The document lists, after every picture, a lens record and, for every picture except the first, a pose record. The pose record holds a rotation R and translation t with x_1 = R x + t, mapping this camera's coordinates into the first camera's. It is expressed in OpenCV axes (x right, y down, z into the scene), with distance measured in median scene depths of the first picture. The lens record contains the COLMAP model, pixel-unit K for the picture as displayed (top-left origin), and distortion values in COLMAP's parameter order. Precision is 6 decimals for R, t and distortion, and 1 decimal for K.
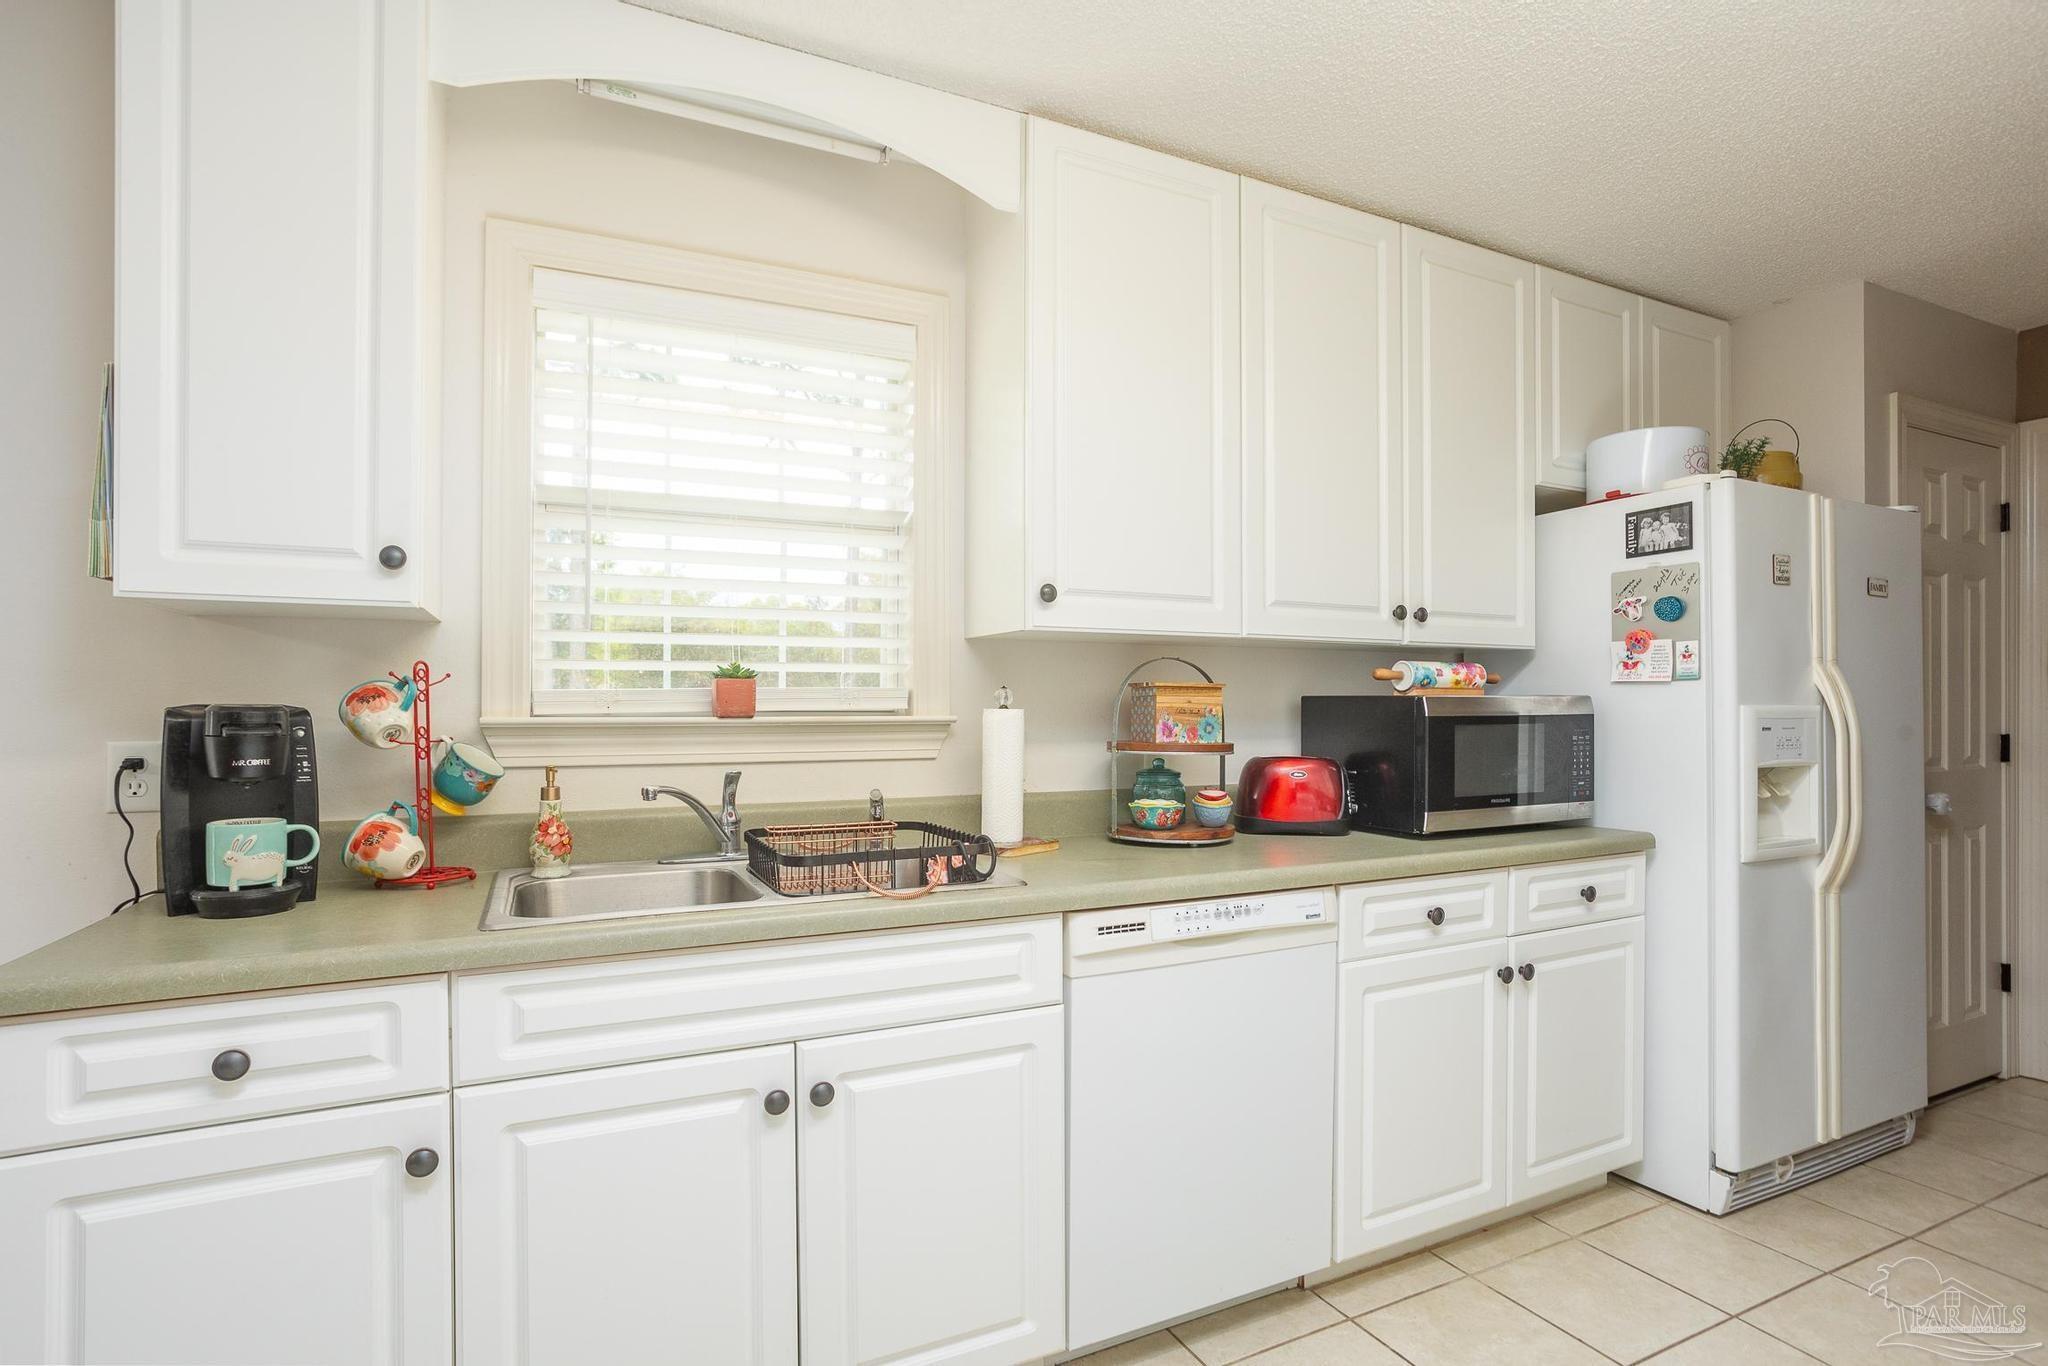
lens RADIAL K [[1014.2, 0, 1010.6], [0, 1014.2, 704.8], [0, 0, 1]] dist [-0.054313, 0.030582]
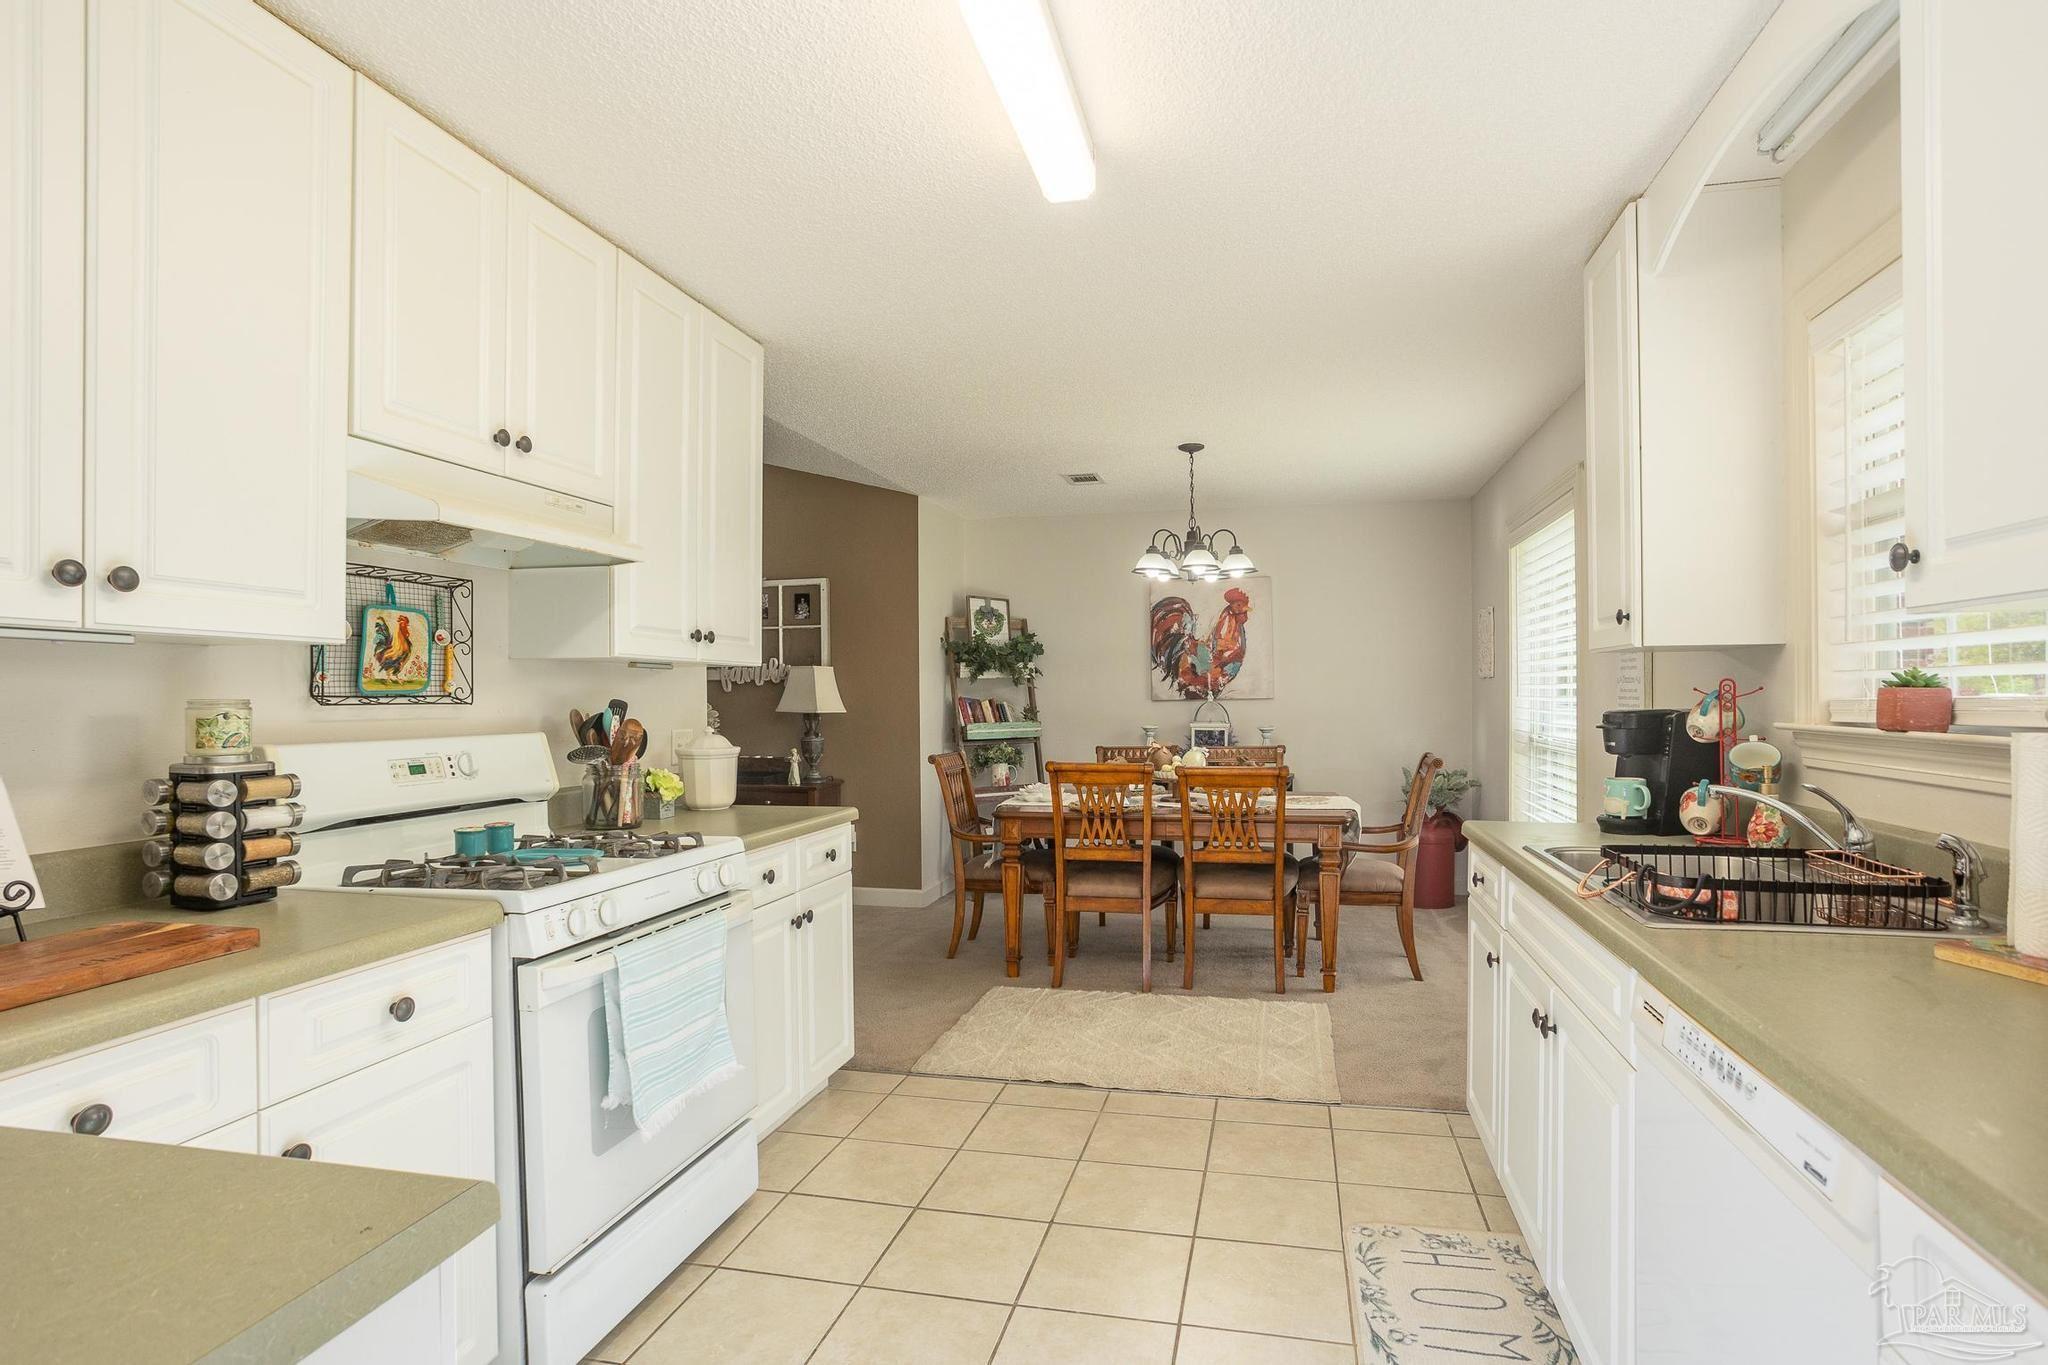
lens RADIAL K [[1032.2, 0, 1048.4], [0, 1032.2, 682.6], [0, 0, 1]] dist [-0.064951, 0.032983]
pose [[-0.629455, -0.003065, -0.777031, 0.740132], [0.010250, 0.999872, -0.012248, -0.022653], [0.776969, -0.015674, -0.629344, 0.821483]]
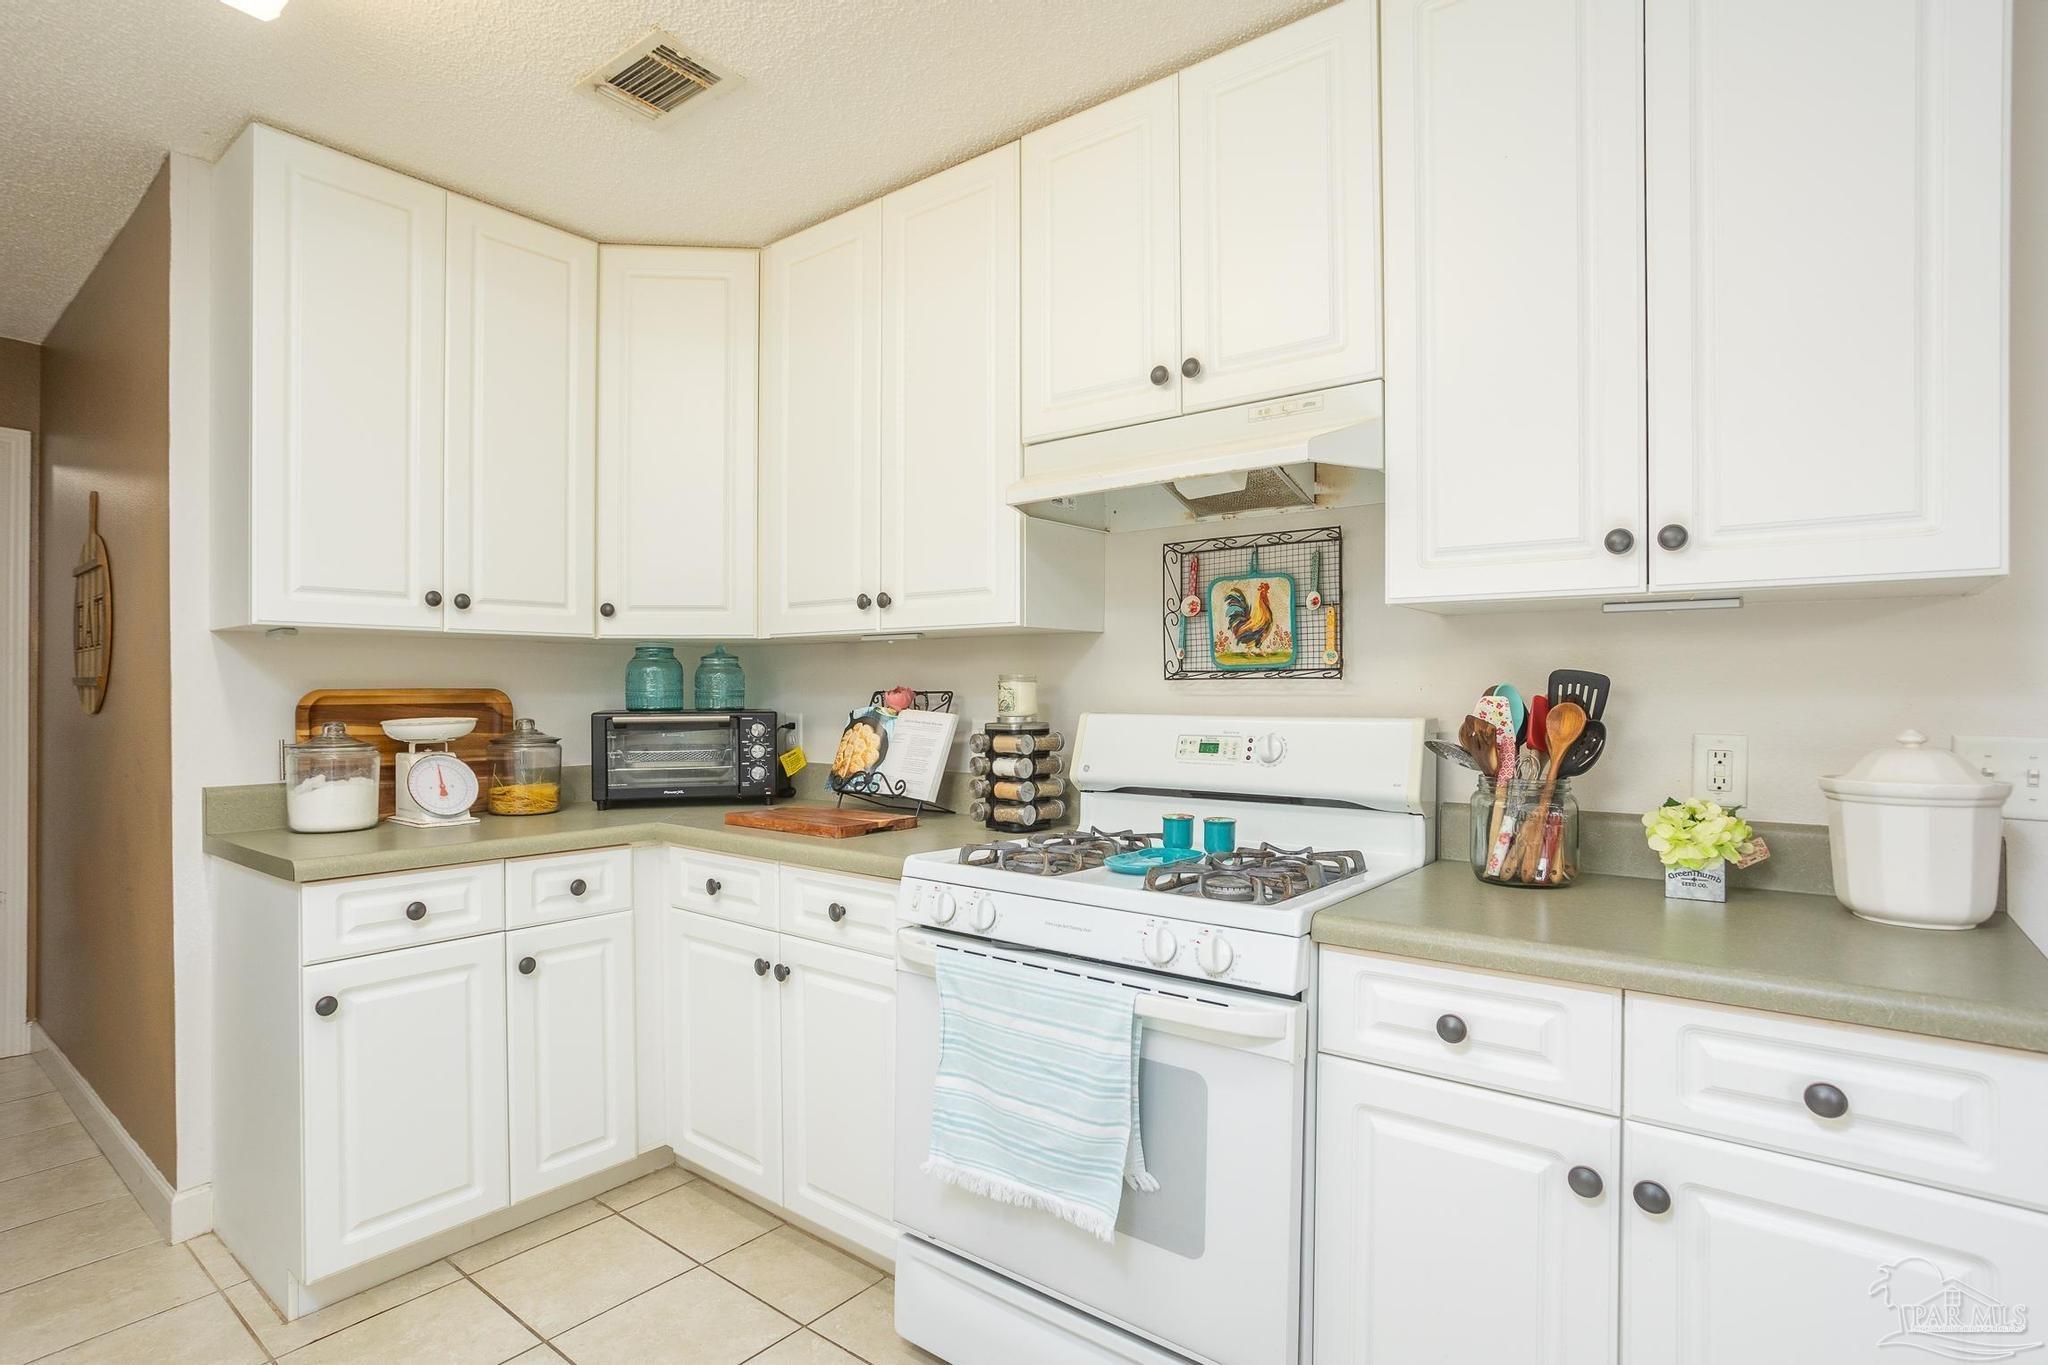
lens RADIAL K [[1032.2, 0, 1048.4], [0, 1032.2, 682.6], [0, 0, 1]] dist [-0.064951, 0.032983]
pose [[-0.437936, 0.015213, 0.898878, -0.348546], [-0.001268, 0.999845, -0.017540, -0.000843], [-0.899005, -0.008821, -0.437849, 0.303304]]
